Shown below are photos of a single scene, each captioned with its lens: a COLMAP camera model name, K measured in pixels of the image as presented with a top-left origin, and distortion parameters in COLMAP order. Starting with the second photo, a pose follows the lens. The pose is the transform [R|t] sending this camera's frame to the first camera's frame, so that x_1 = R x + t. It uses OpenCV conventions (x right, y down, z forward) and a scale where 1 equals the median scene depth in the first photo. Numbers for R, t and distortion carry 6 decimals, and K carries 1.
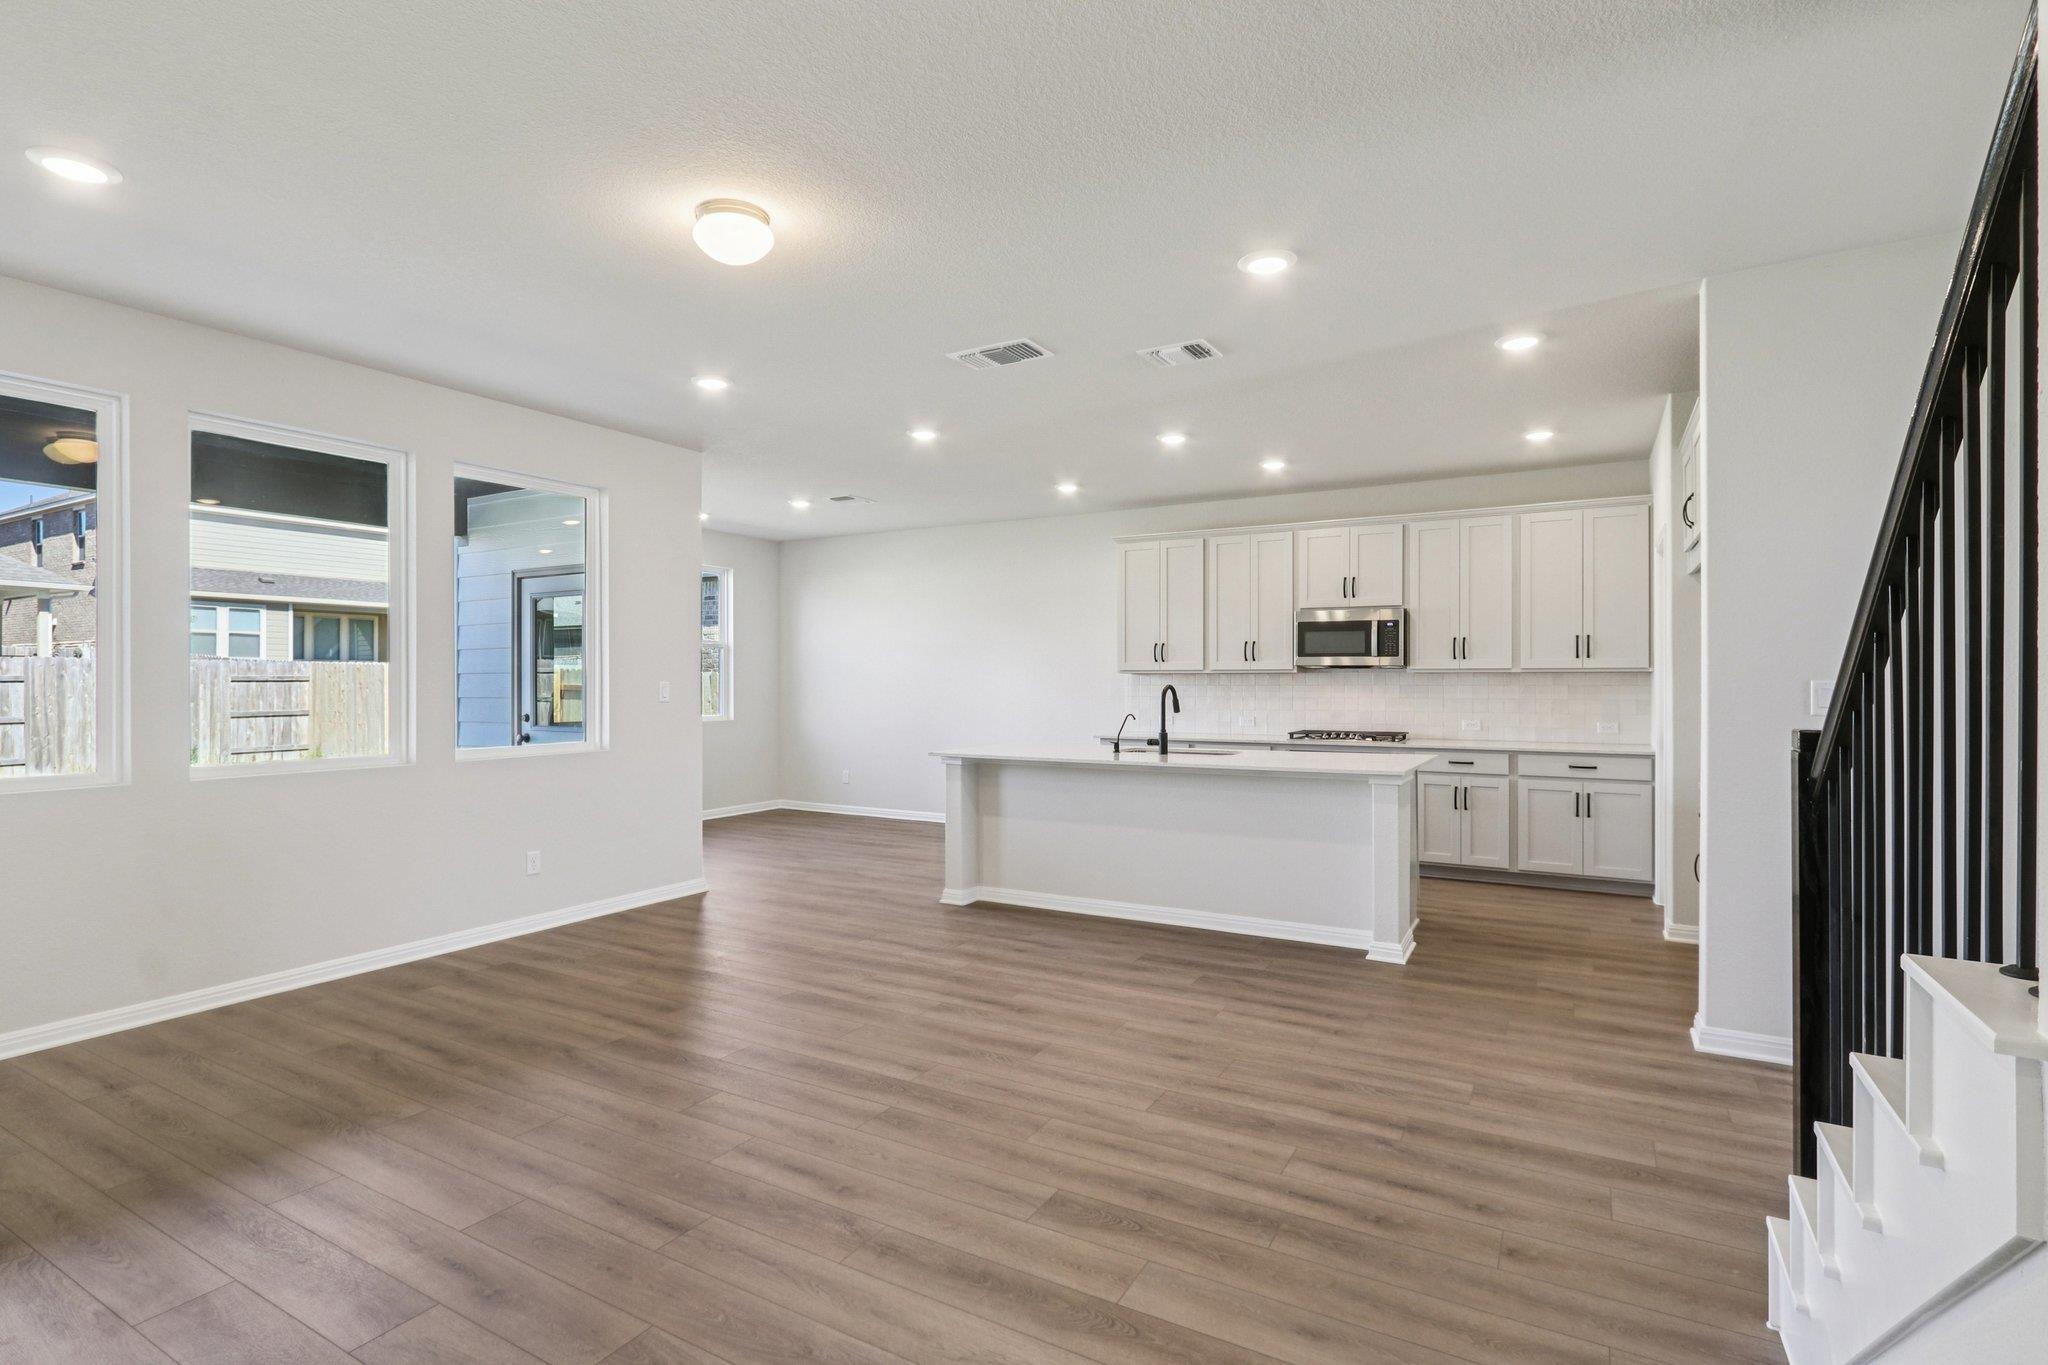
lens RADIAL K [[985.0, 0, 1018.6], [0, 985.0, 679.4], [0, 0, 1]] dist [-0.002509, 0.000434]
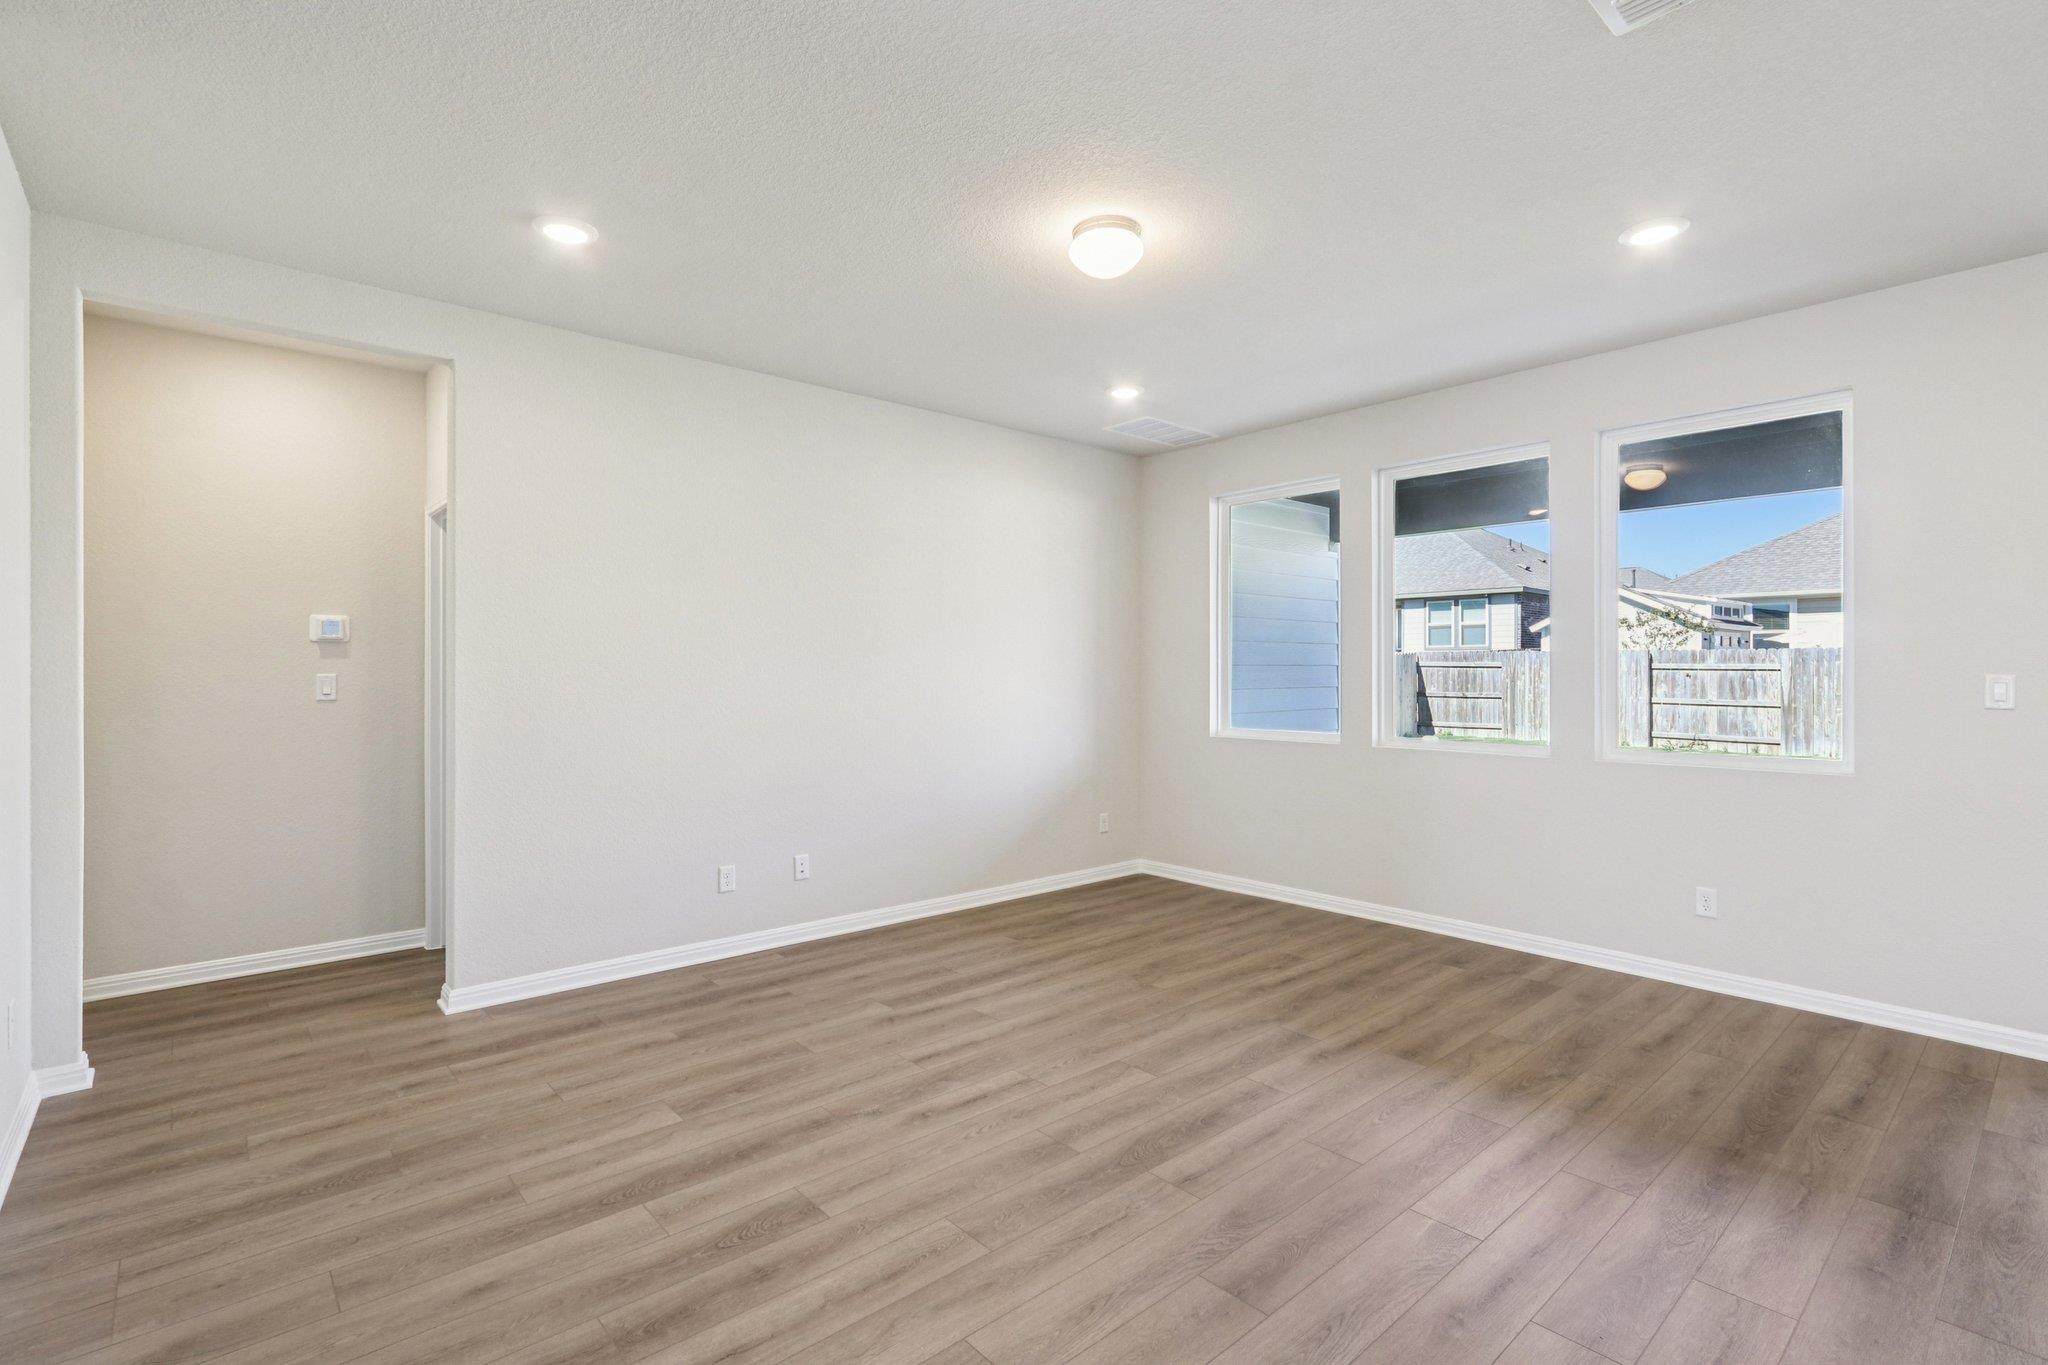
lens RADIAL K [[951.8, 0, 1007.1], [0, 951.8, 676.2], [0, 0, 1]] dist [-0.003737, 0.001052]
pose [[-0.328222, 0.005257, -0.944586, 0.340521], [0.001497, 0.999986, 0.005045, -0.000312], [0.944600, 0.000242, -0.328225, 0.592593]]
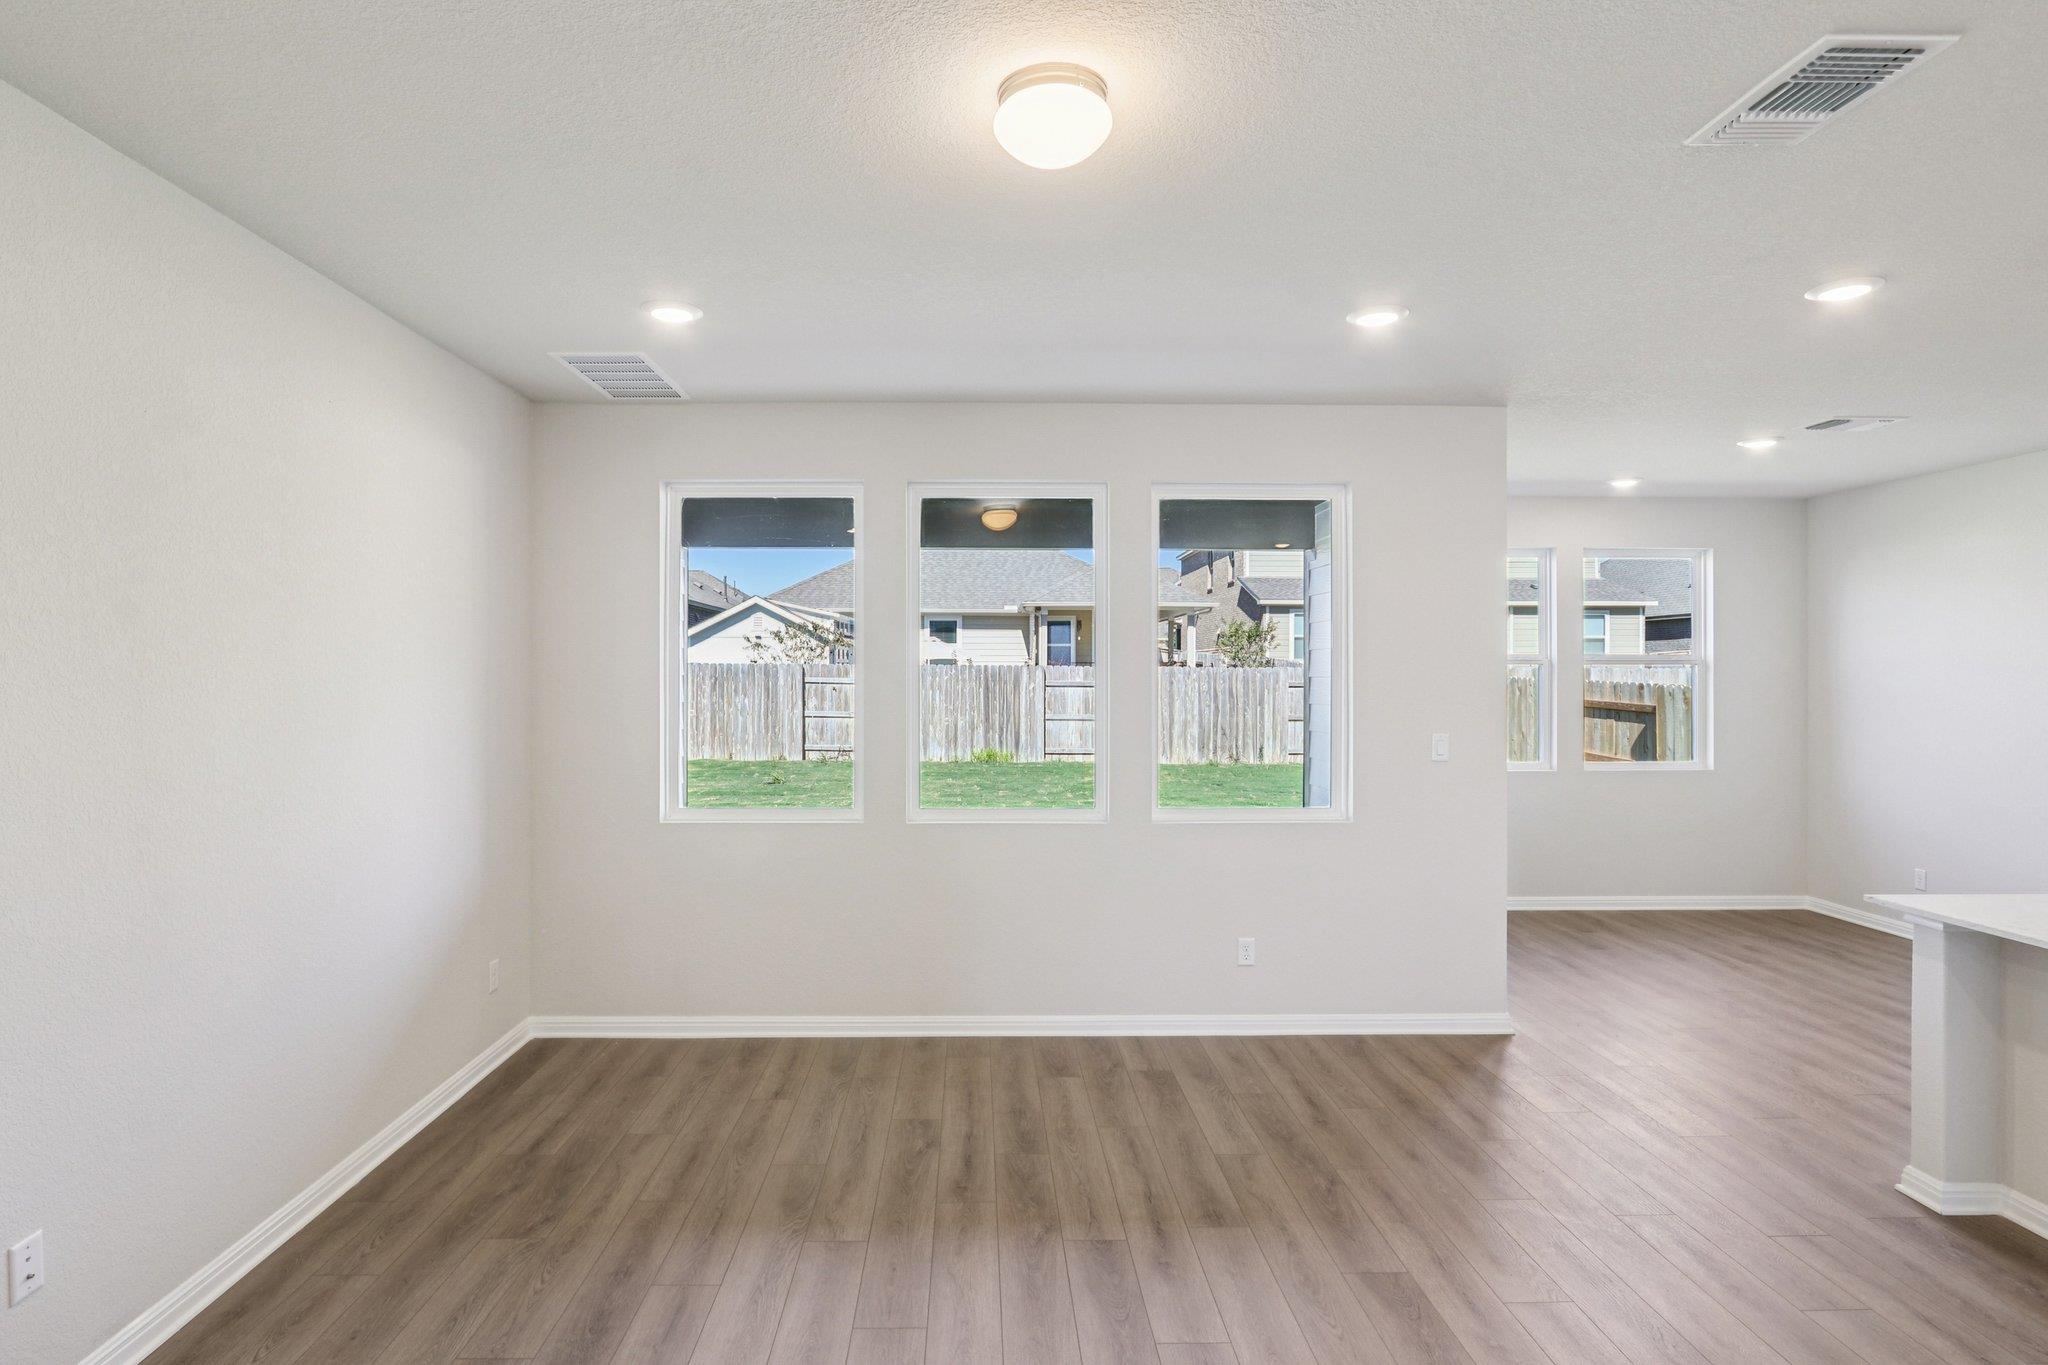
lens RADIAL K [[1089.5, 0, 993.9], [0, 1089.5, 673.4], [0, 0, 1]] dist [-0.013119, 0.001039]
pose [[0.515569, 0.003273, -0.856842, 0.149088], [-0.002353, 0.999994, 0.002404, -0.040543], [0.856845, 0.000776, 0.515573, 0.285240]]
